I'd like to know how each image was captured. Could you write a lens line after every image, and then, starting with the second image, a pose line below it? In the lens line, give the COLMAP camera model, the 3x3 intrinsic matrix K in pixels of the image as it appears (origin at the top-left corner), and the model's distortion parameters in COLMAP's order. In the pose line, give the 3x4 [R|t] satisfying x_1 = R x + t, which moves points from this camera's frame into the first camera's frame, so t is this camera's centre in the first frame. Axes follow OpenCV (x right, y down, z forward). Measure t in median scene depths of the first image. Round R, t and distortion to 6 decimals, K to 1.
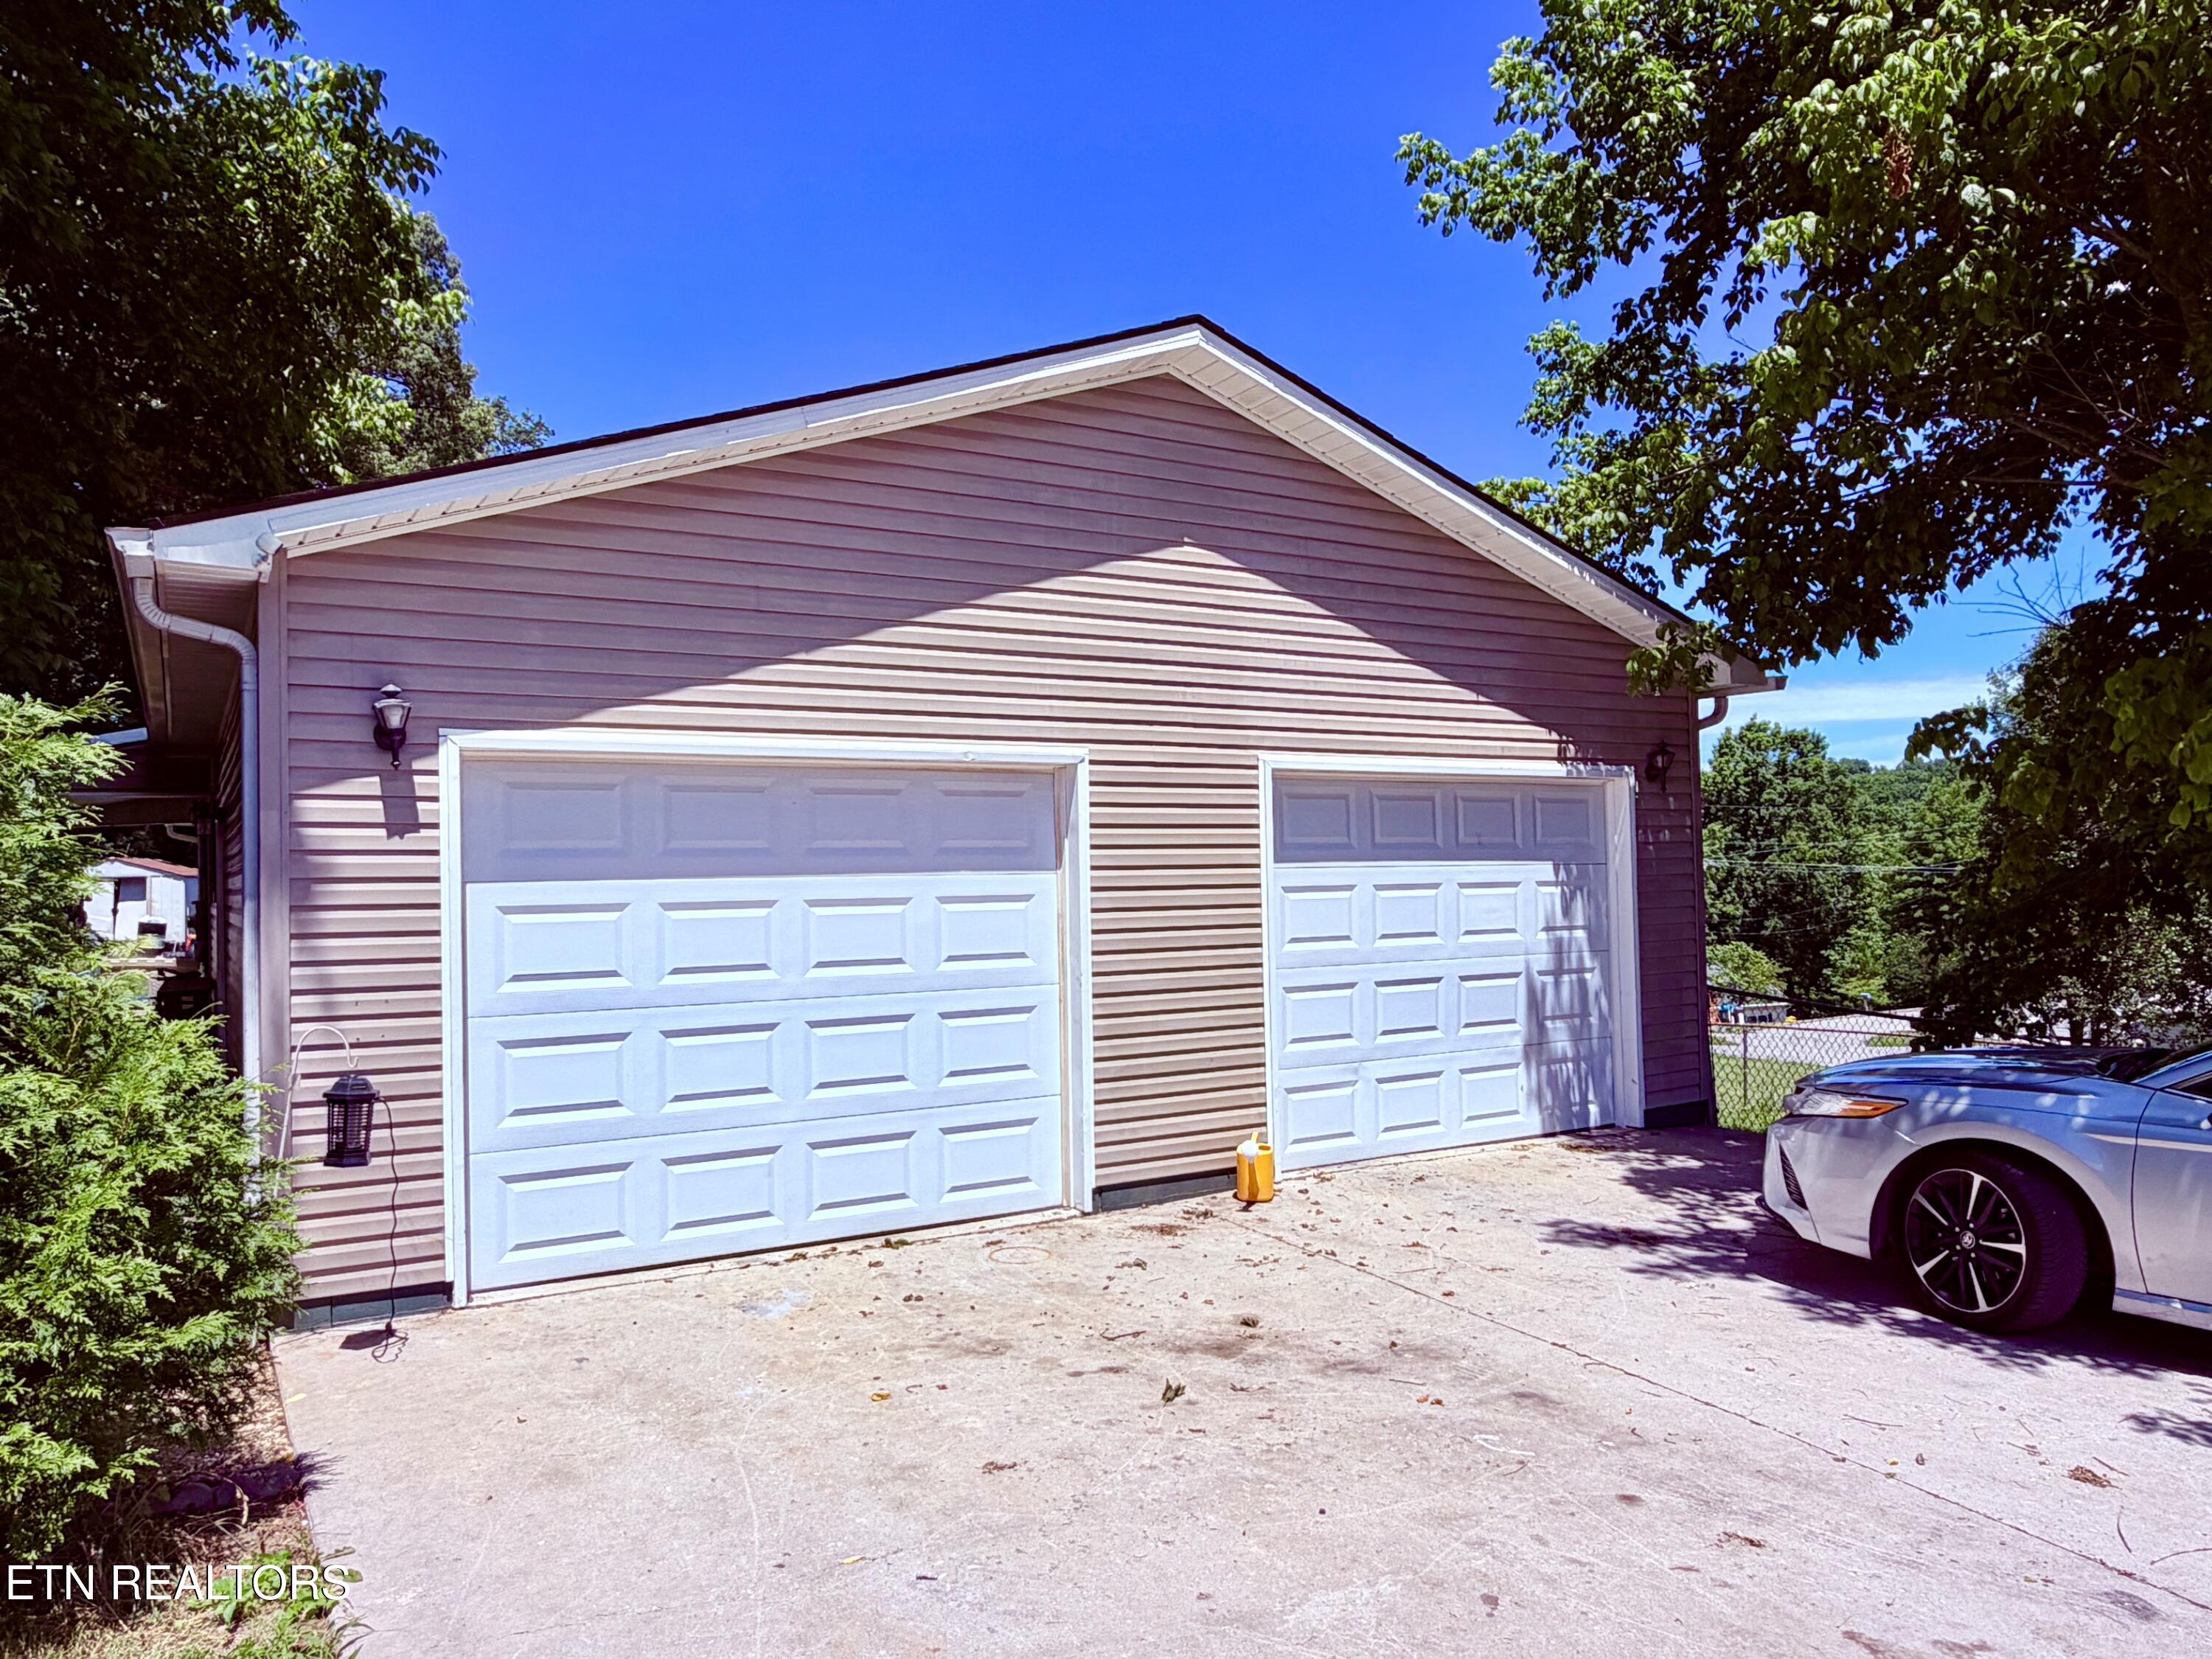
lens RADIAL K [[1534.0, 0, 1096.3], [0, 1534.0, 826.6], [0, 0, 1]] dist [0.010031, -0.001075]
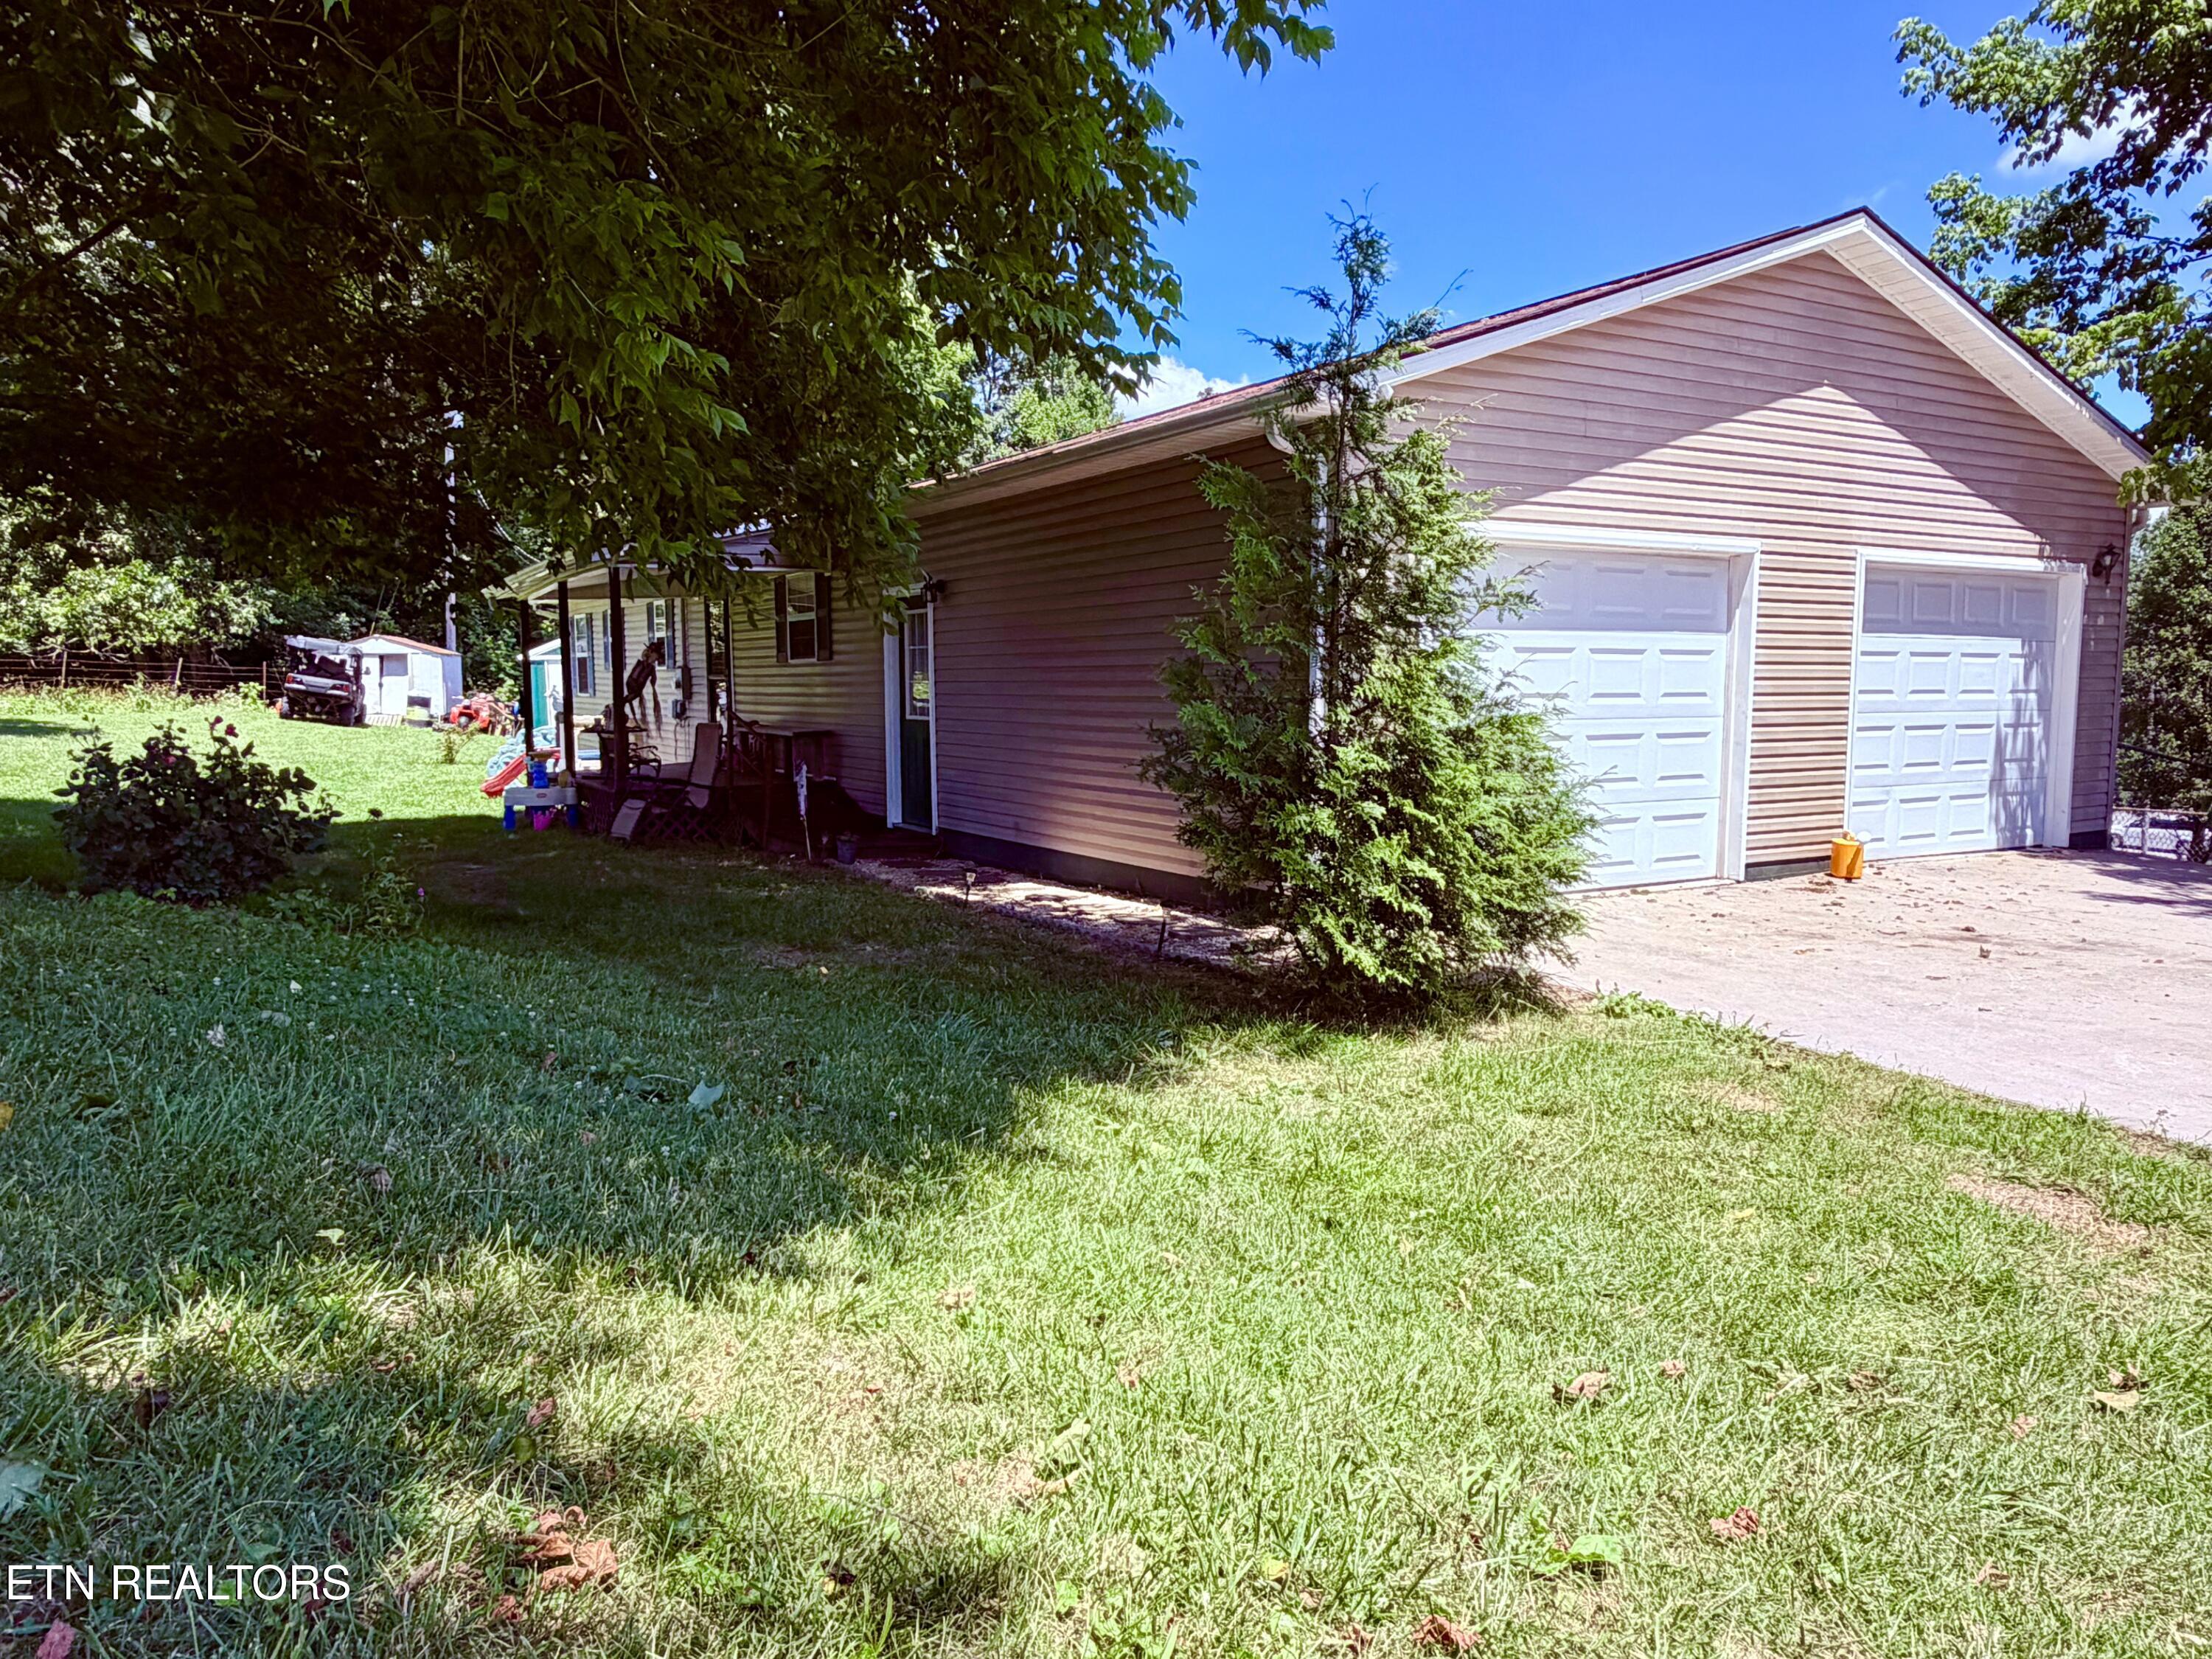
lens RADIAL K [[1534.0, 0, 1109.8], [0, 1534.0, 830.8], [0, 0, 1]] dist [0.010031, -0.001075]
pose [[0.999773, 0.018842, -0.009970, -0.456578], [-0.017383, 0.991317, 0.130342, 0.028066], [0.012339, -0.130139, 0.991419, -0.308956]]
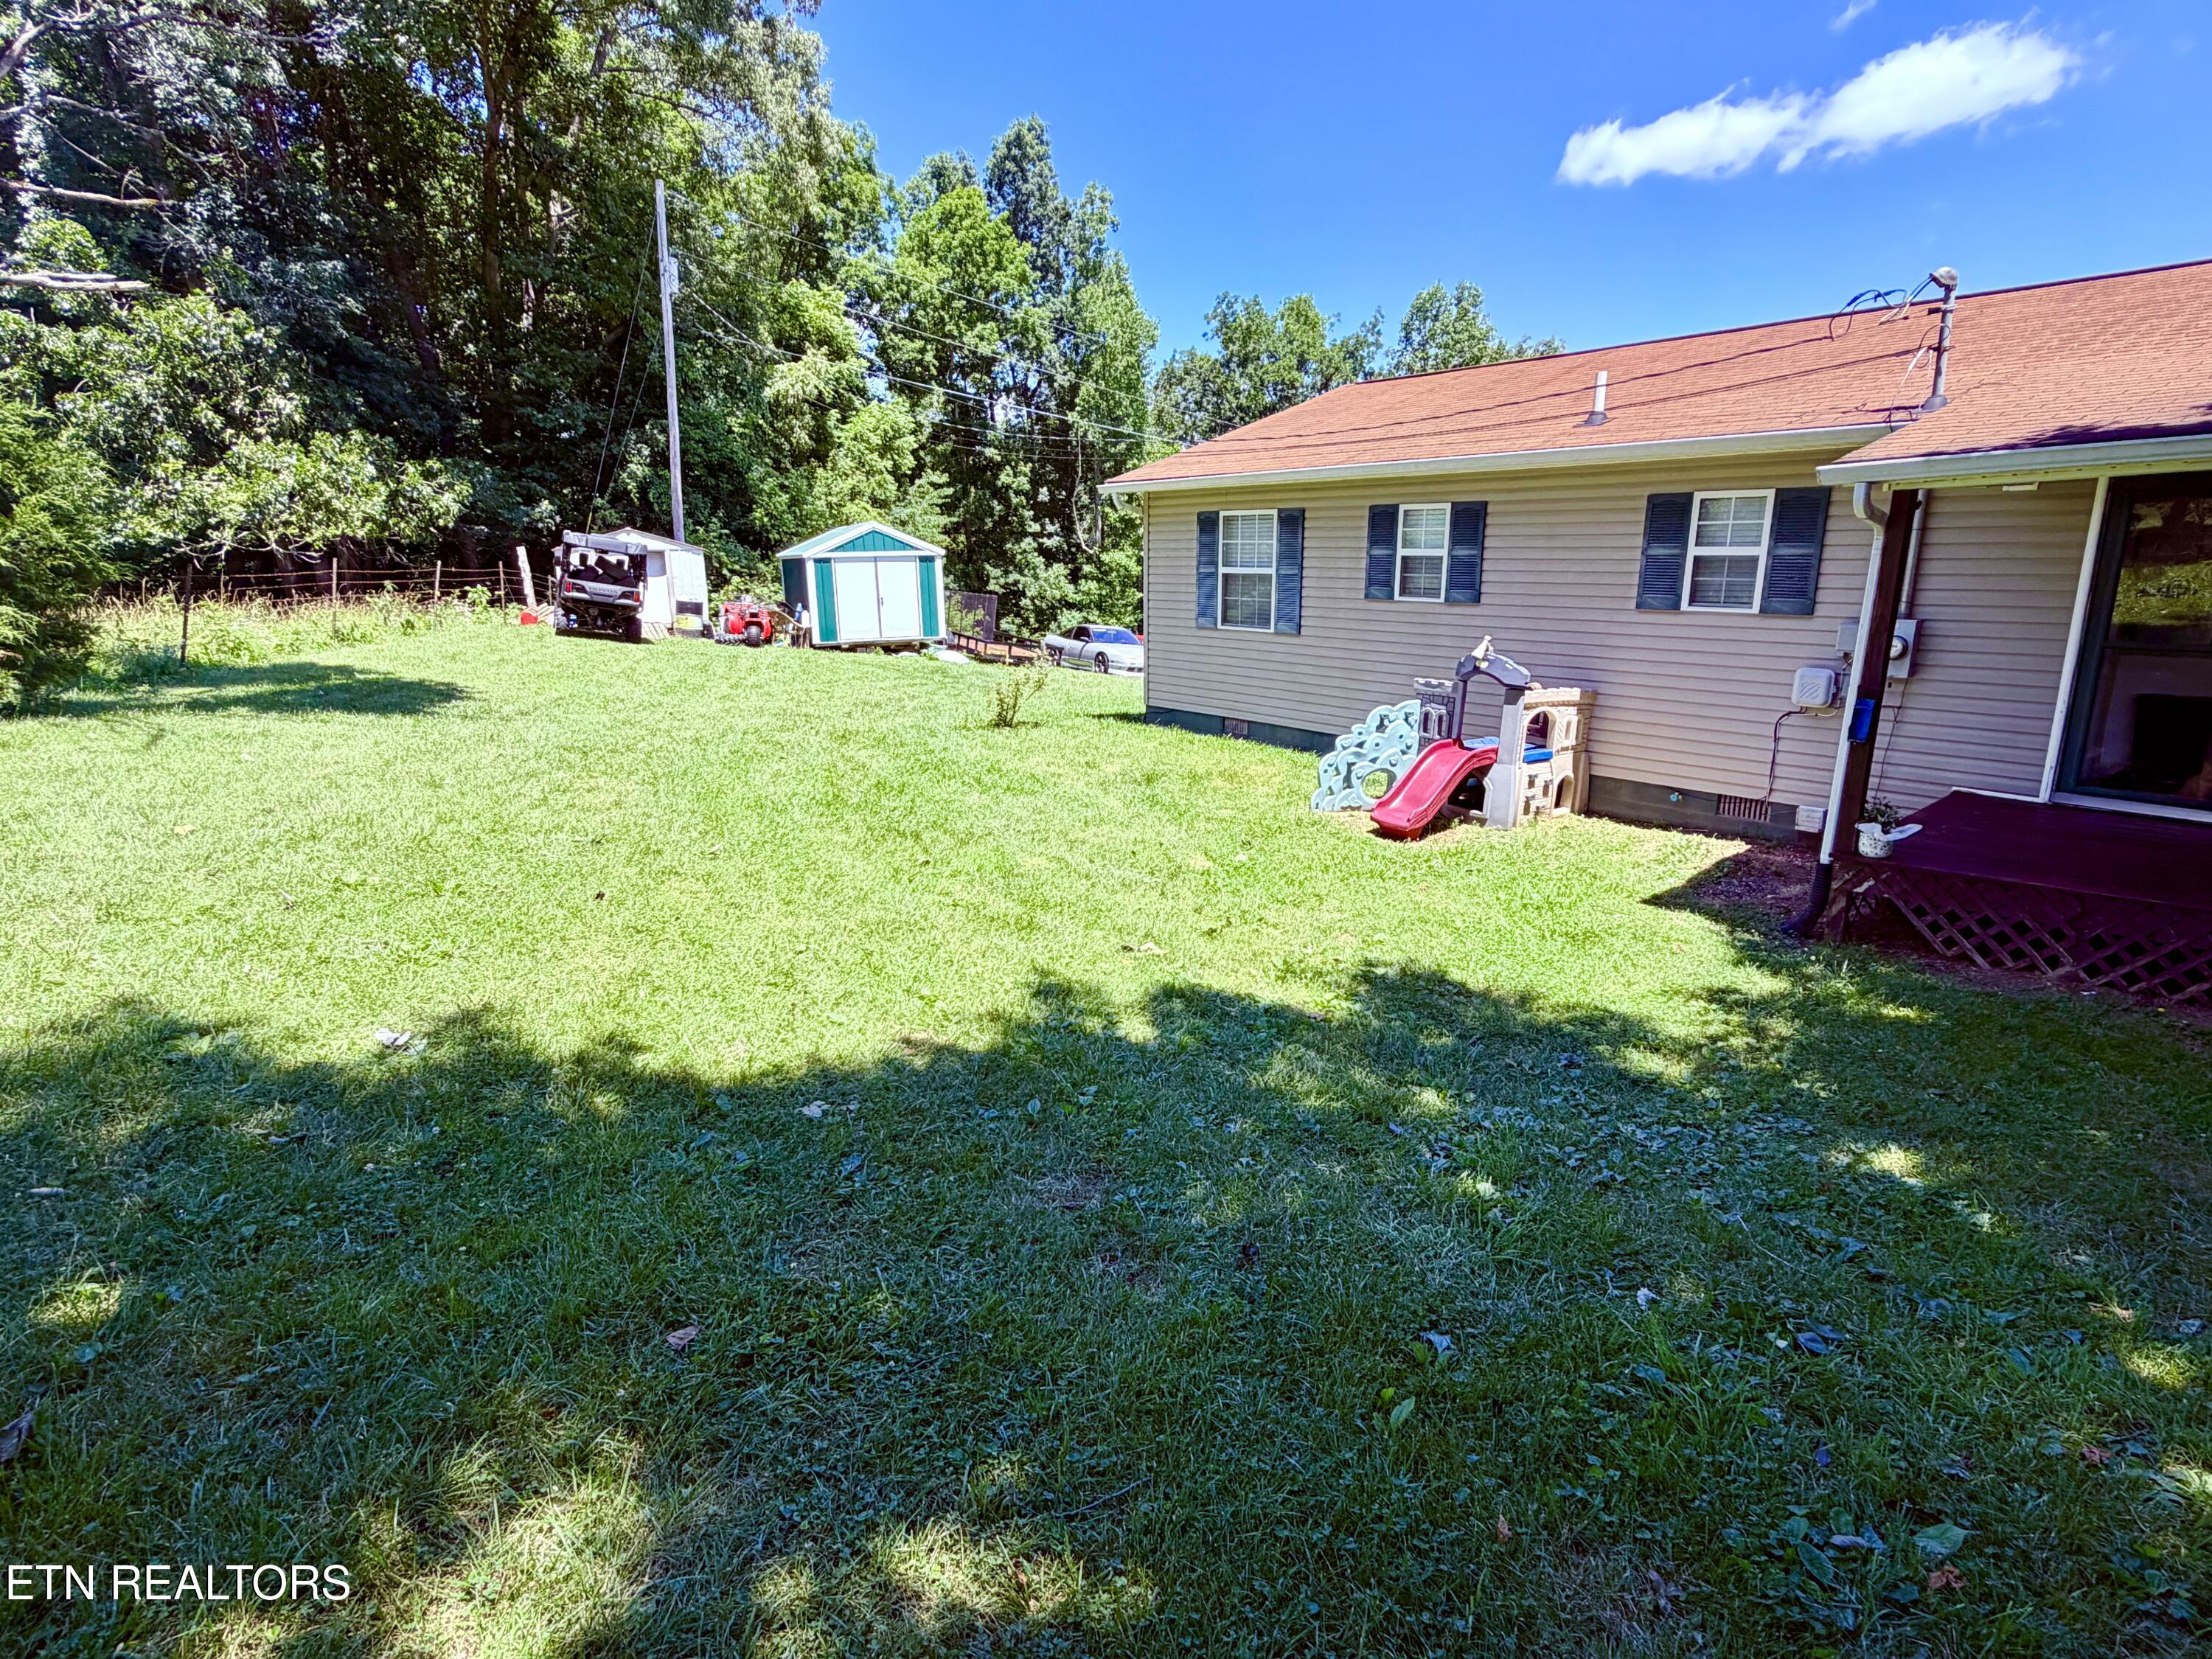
lens RADIAL K [[1135.6, 0, 1116.5], [0, 1135.6, 829.8], [0, 0, 1]] dist [-0.000131, -0.003725]
pose [[0.990268, -0.016543, 0.138186, -1.809212], [-0.020841, 0.964086, 0.264770, 0.035047], [-0.137603, -0.265073, 0.954359, 1.104101]]
